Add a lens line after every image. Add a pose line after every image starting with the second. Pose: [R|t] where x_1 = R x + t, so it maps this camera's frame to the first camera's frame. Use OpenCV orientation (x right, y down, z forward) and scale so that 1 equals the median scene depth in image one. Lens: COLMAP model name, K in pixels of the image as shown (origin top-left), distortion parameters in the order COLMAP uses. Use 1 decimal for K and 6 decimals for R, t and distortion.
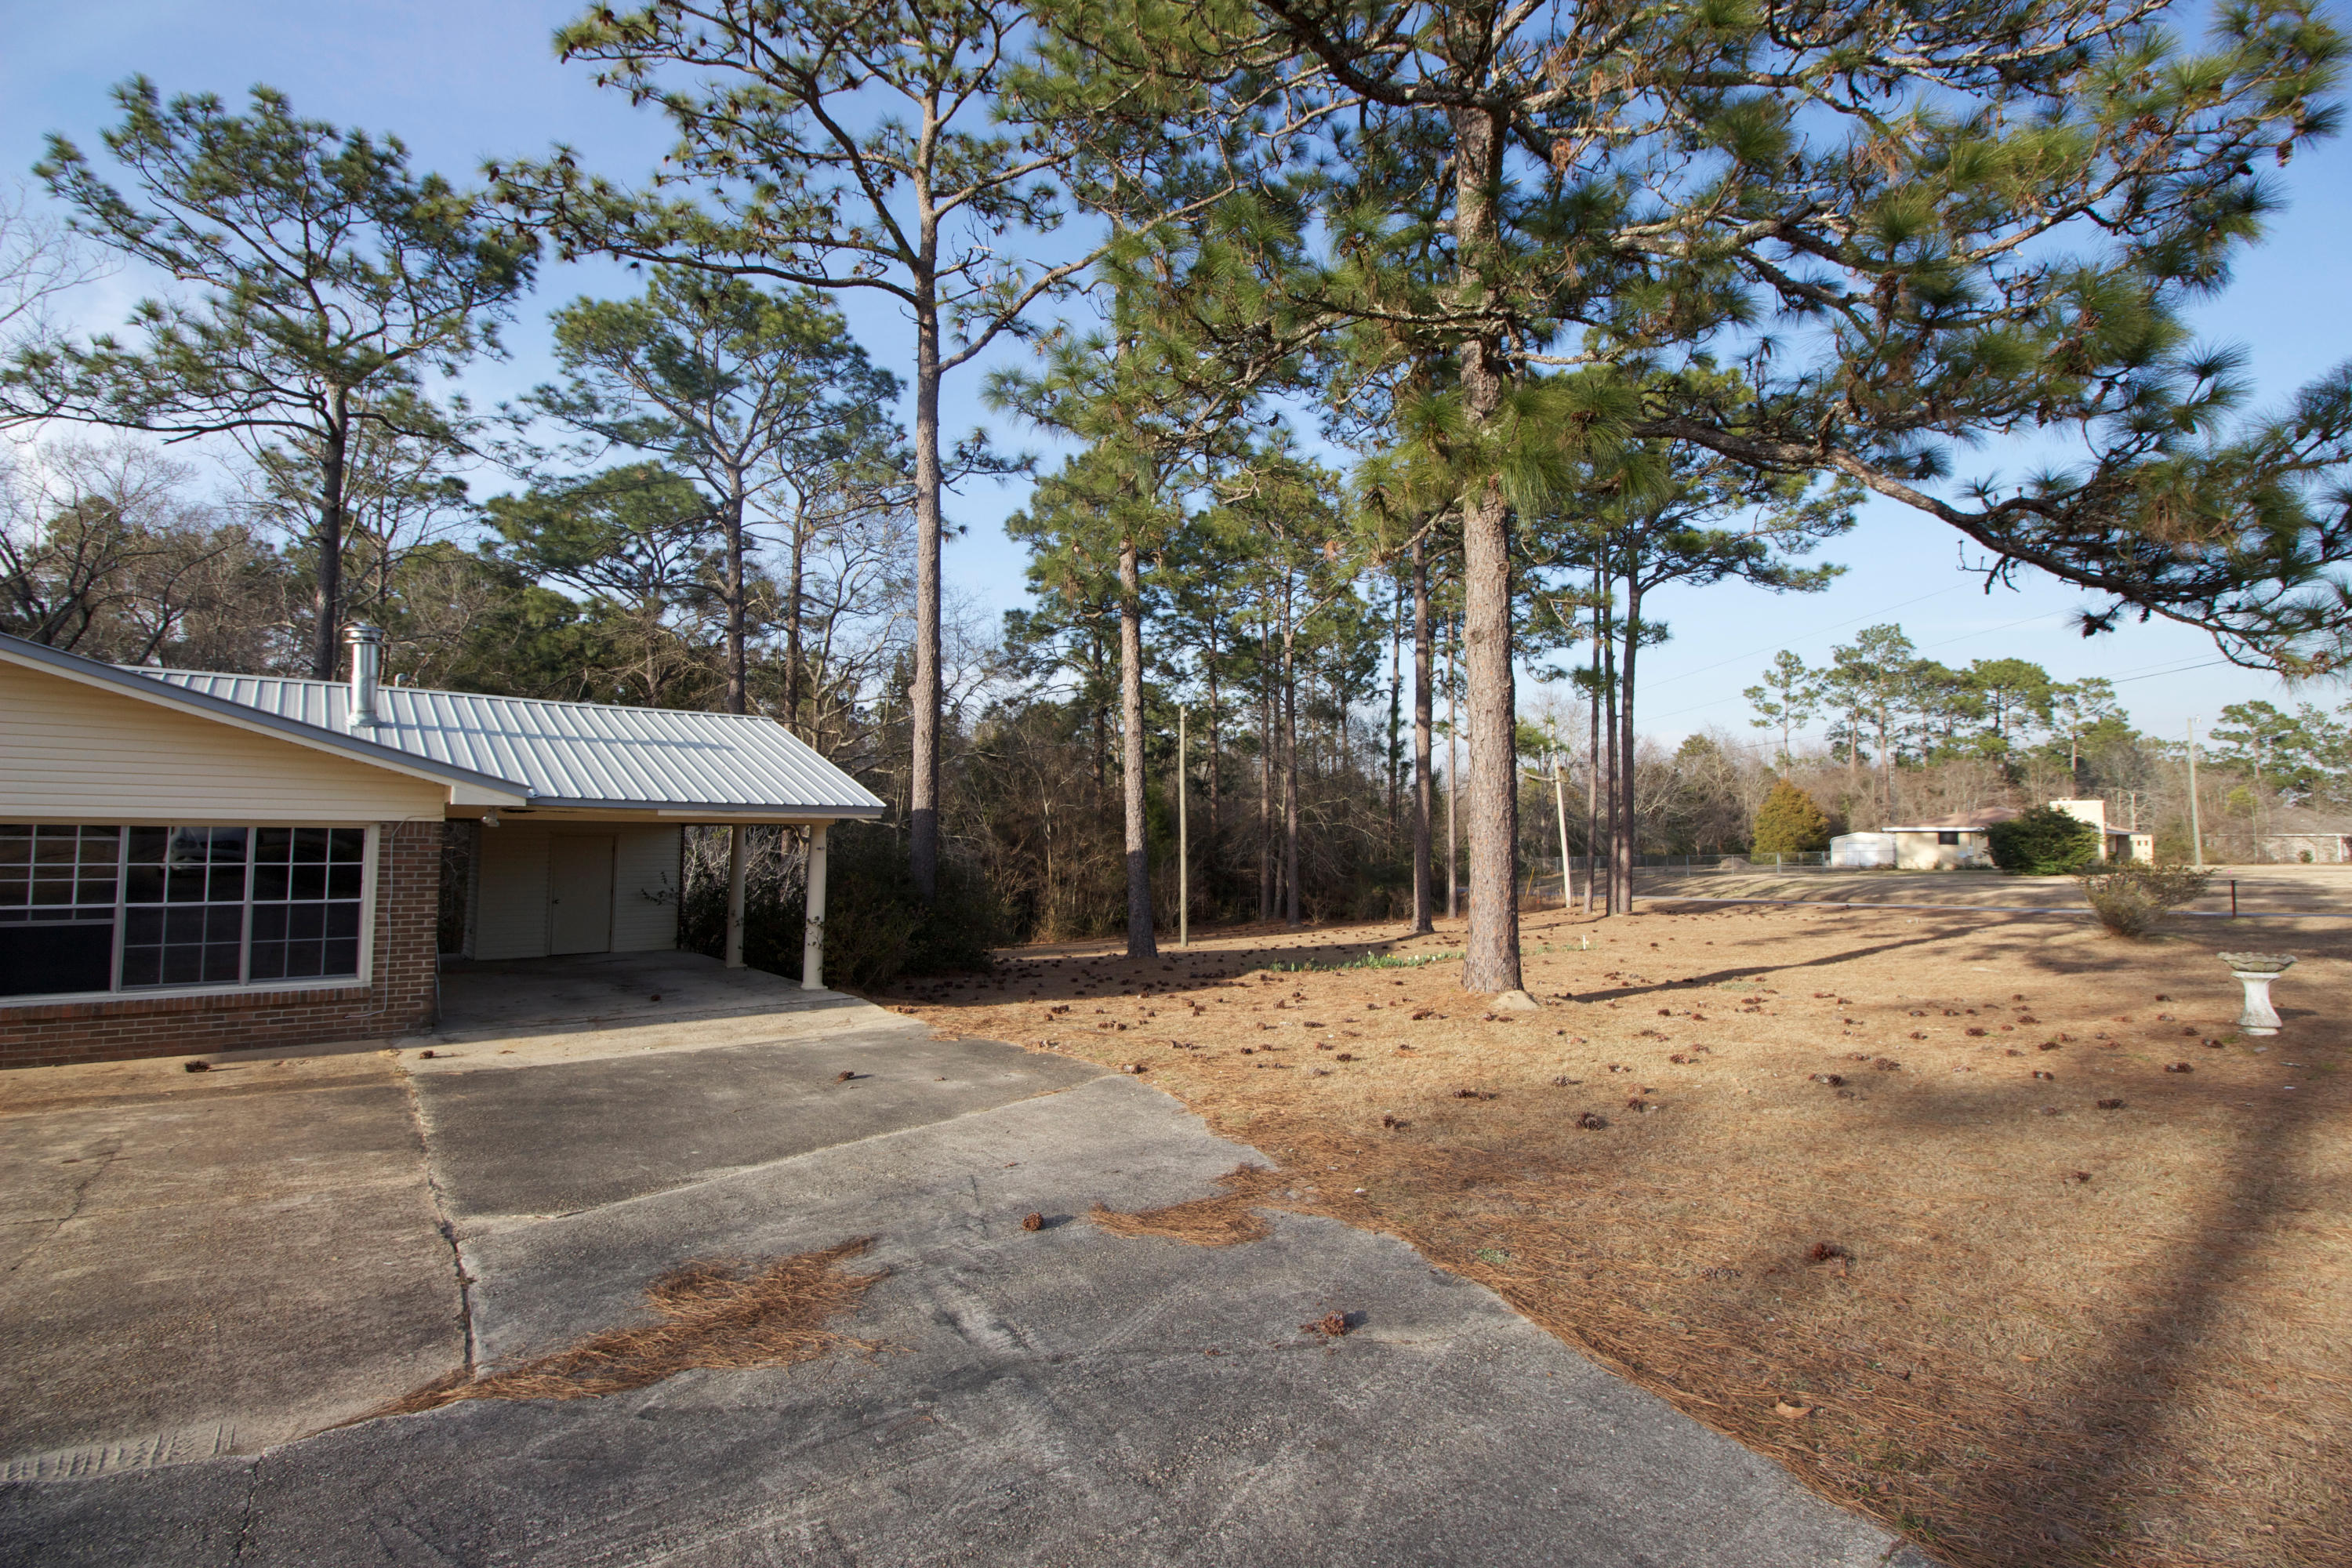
lens RADIAL K [[1076.8, 0, 1174.4], [0, 1076.8, 776.4], [0, 0, 1]] dist [-0.000819, -0.010825]
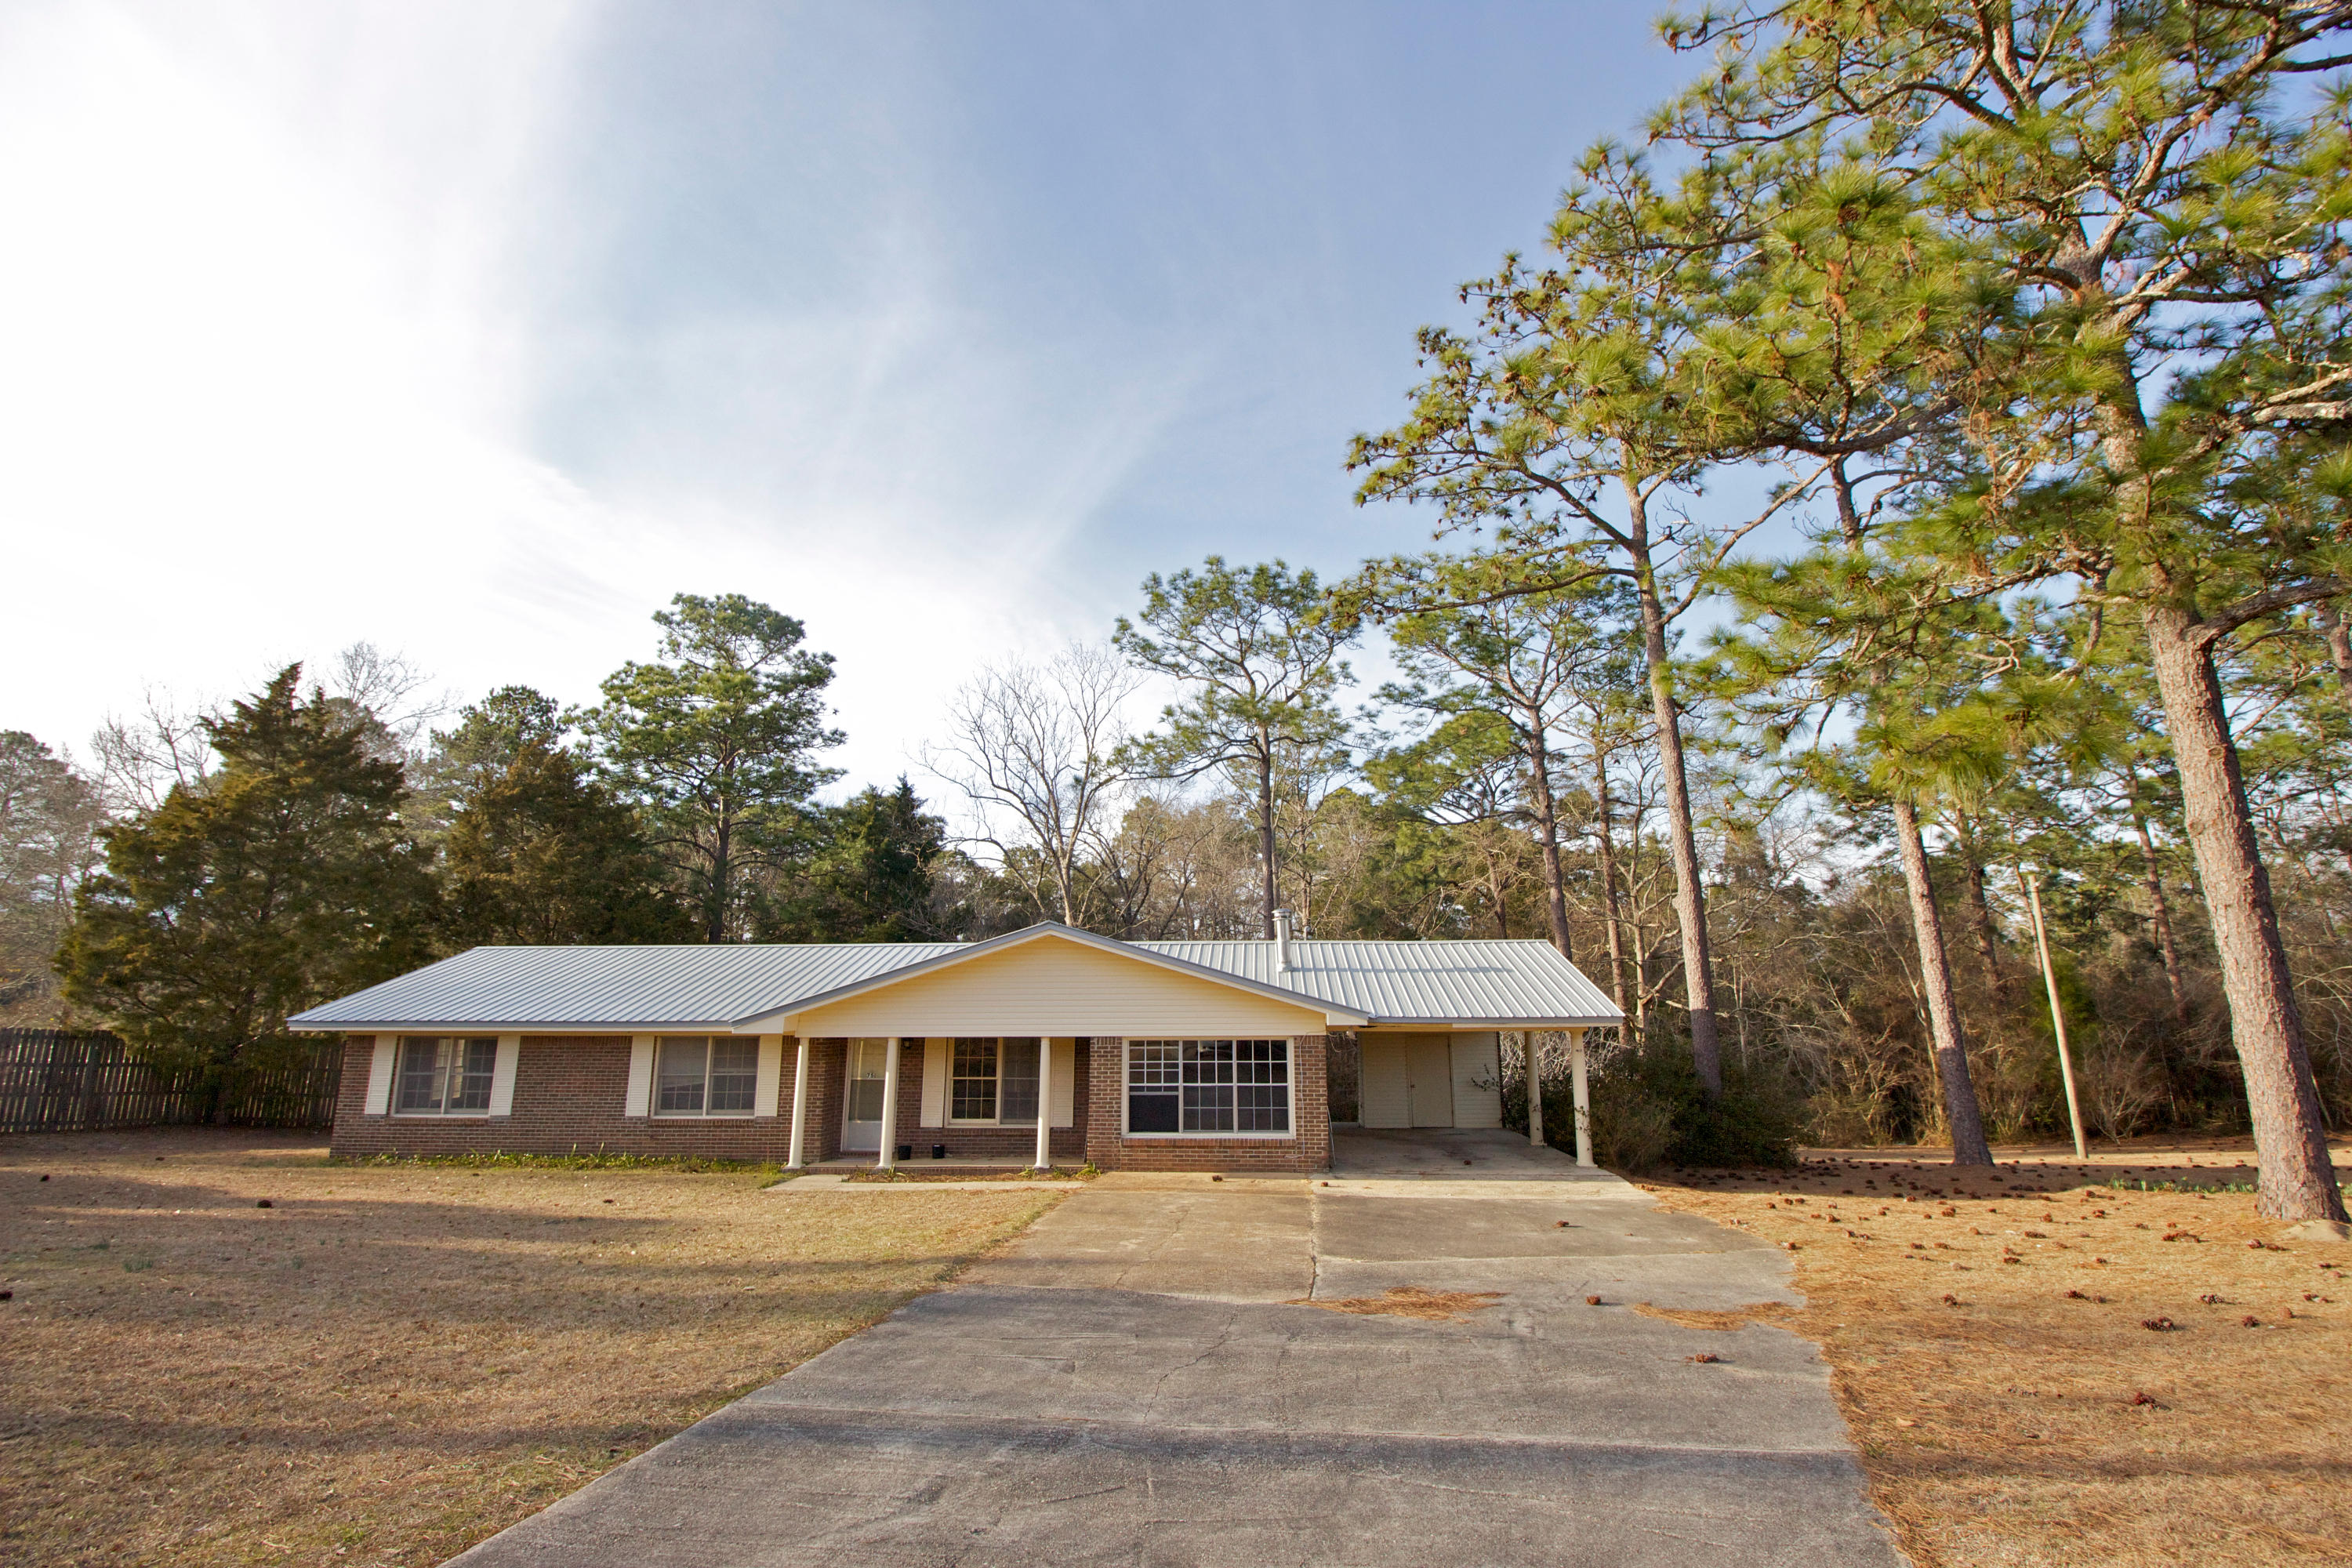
lens RADIAL K [[1076.8, 0, 1174.4], [0, 1076.8, 776.4], [0, 0, 1]] dist [-0.000819, -0.010825]
pose [[0.716000, -0.164493, -0.678444, 0.165819], [0.051809, 0.981684, -0.183338, -0.028762], [0.696175, 0.096121, 0.711408, -0.180384]]
